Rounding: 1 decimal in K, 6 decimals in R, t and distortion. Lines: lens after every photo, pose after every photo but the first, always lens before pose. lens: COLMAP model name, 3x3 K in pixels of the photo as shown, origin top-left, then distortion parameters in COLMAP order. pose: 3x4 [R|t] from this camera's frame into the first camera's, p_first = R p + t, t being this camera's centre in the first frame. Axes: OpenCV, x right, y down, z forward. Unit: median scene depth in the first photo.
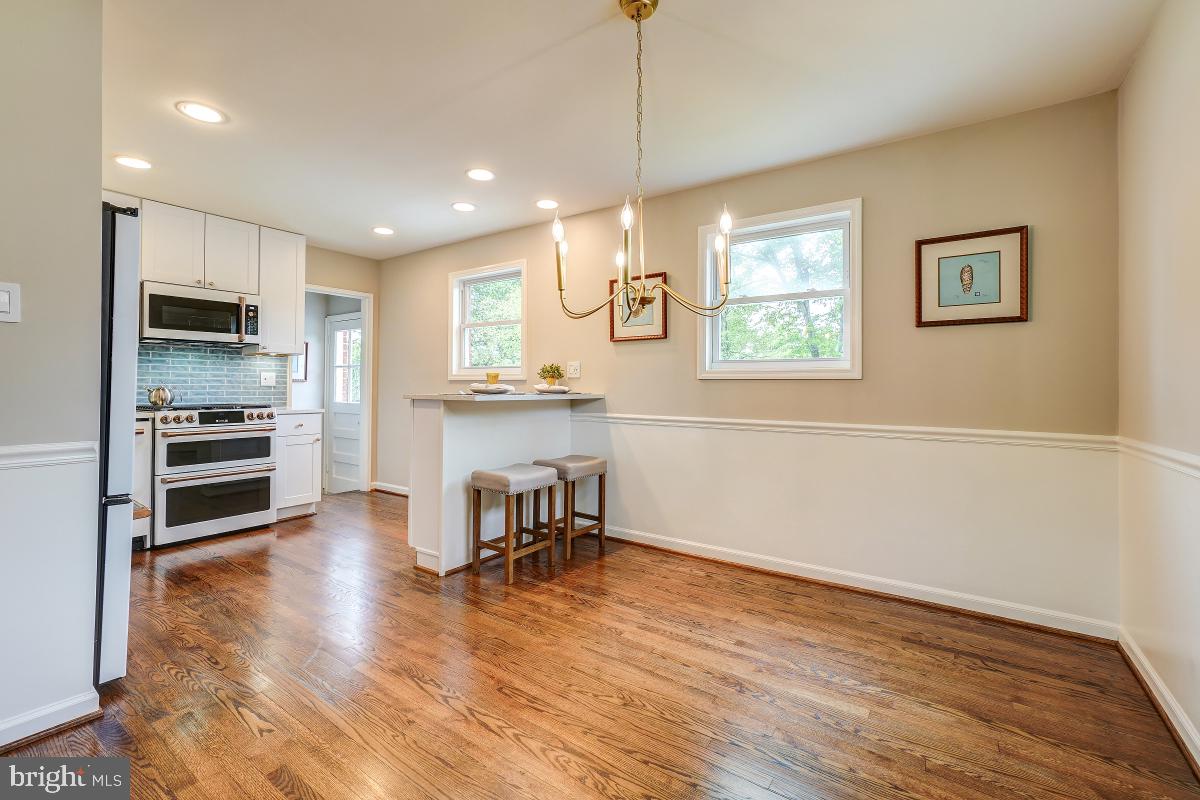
lens RADIAL K [[529.9, 0, 583.4], [0, 529.9, 373.4], [0, 0, 1]] dist [-0.001189, 0.006754]
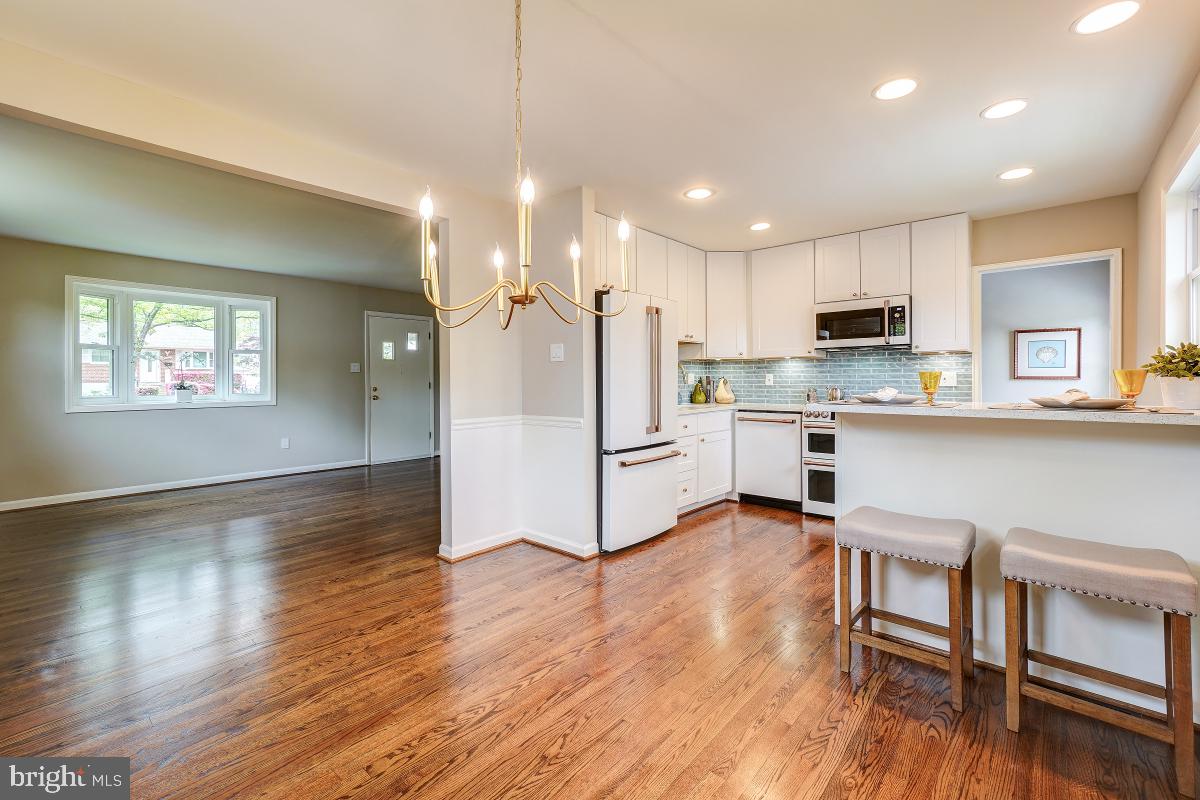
lens RADIAL K [[520.0, 0, 594.0], [0, 520.0, 380.4], [0, 0, 1]] dist [-0.006069, 0.001291]
pose [[-0.091594, -0.003870, -0.995789, 0.465828], [0.030341, 0.999517, -0.006675, 0.000800], [0.995334, -0.030824, -0.091433, 0.586321]]
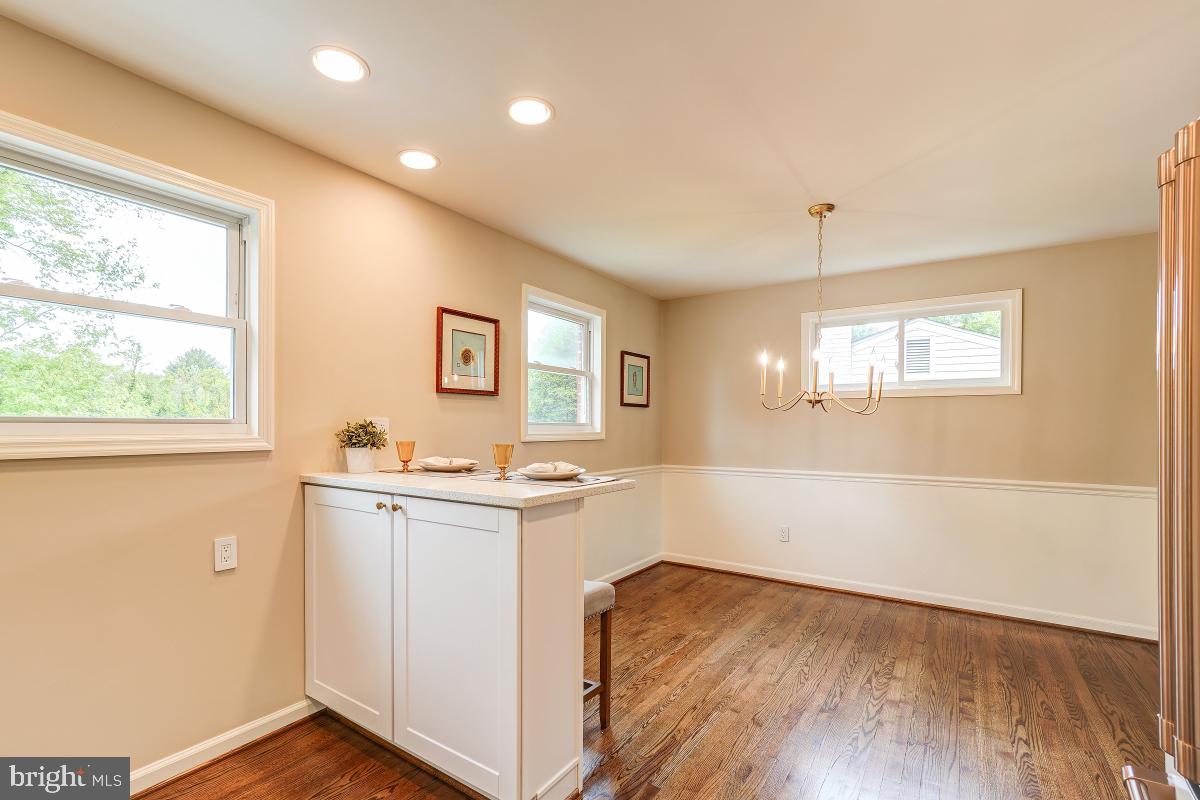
lens RADIAL K [[556.6, 0, 590.8], [0, 556.6, 425.7], [0, 0, 1]] dist [0.000855, 0.000458]
pose [[-0.039976, -0.010463, 0.999146, -0.745737], [-0.036393, 0.999297, 0.009009, -0.029798], [-0.998538, -0.036002, -0.040329, 0.854656]]
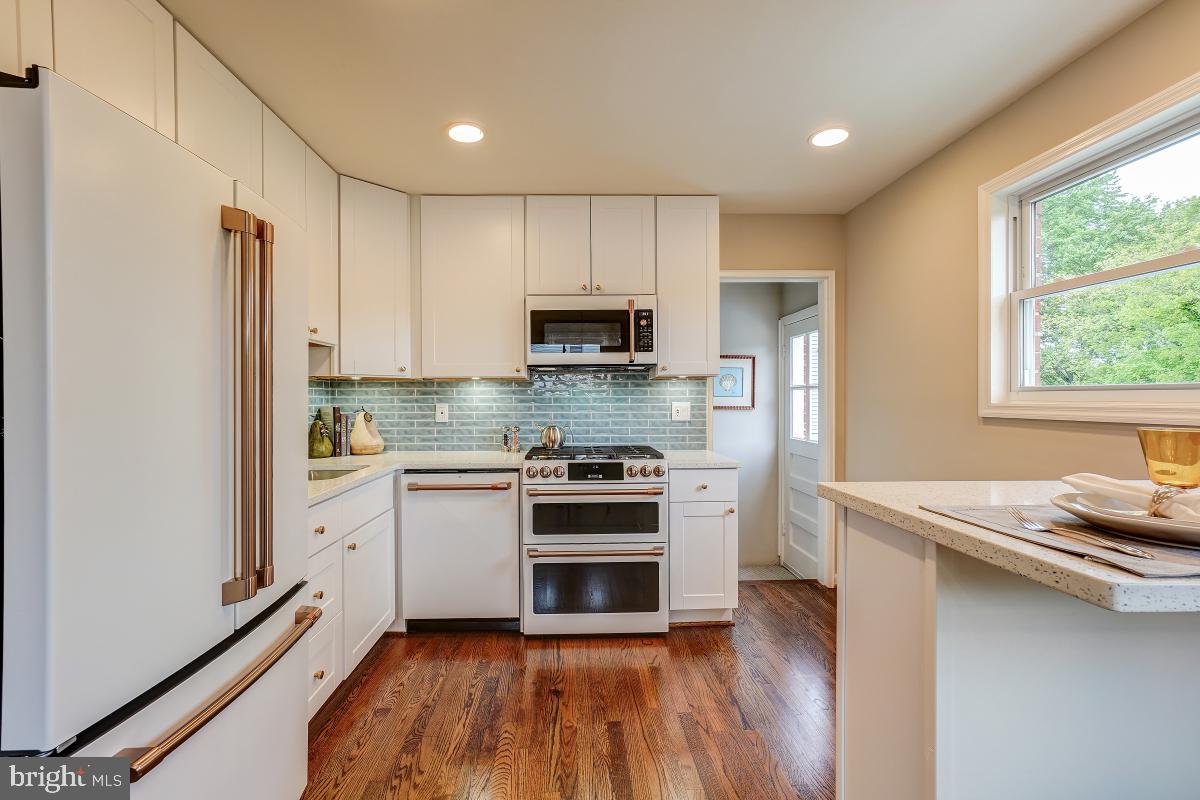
lens RADIAL K [[529.9, 0, 589.3], [0, 529.9, 402.5], [0, 0, 1]] dist [-0.001189, 0.006754]
pose [[0.621063, -0.001212, -0.783759, -0.132036], [0.027460, 0.999418, 0.020215, -0.024660], [0.783279, -0.034076, 0.620735, 0.570061]]
